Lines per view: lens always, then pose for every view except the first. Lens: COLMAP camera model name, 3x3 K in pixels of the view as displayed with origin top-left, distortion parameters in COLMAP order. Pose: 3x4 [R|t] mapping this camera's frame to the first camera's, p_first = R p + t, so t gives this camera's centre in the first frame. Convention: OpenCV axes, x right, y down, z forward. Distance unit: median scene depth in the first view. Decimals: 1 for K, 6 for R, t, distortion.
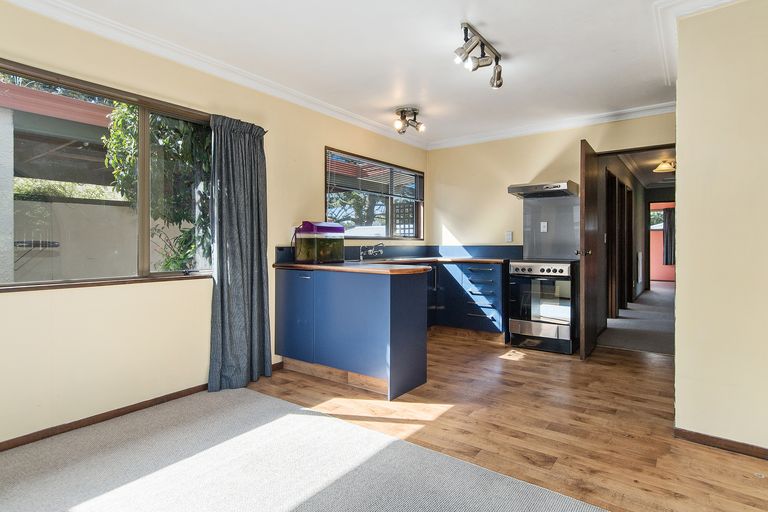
lens RADIAL K [[405.5, 0, 405.4], [0, 405.5, 246.5], [0, 0, 1]] dist [-0.003102, 0.005145]
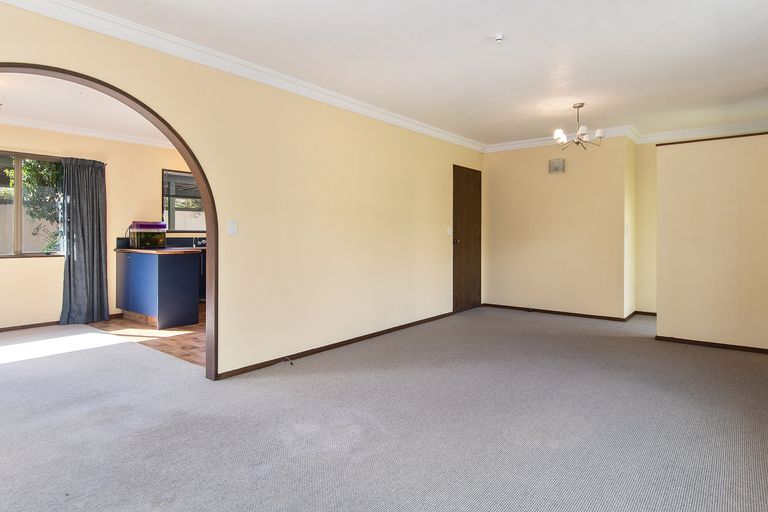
lens RADIAL K [[426.5, 0, 393.1], [0, 426.5, 235.7], [0, 0, 1]] dist [-0.024752, 0.003383]
pose [[0.998243, 0.001083, -0.059238, 0.814550], [-0.001406, 0.999984, -0.005410, 0.000821], [0.059231, 0.005484, 0.998229, -0.530361]]
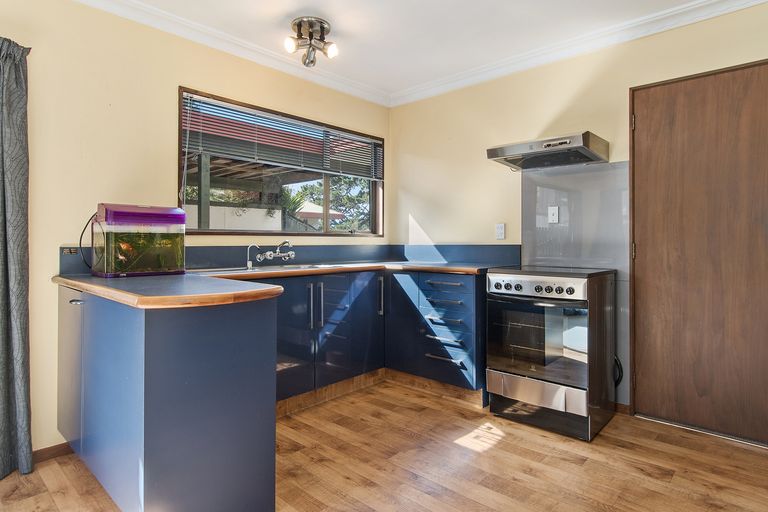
lens RADIAL K [[426.5, 0, 402.5], [0, 426.5, 239.8], [0, 0, 1]] dist [-0.024752, 0.003383]
pose [[0.993940, -0.000227, -0.109920, 0.244968], [-0.000937, 0.999944, -0.010533, -0.004017], [0.109917, 0.010572, 0.993885, 0.441029]]
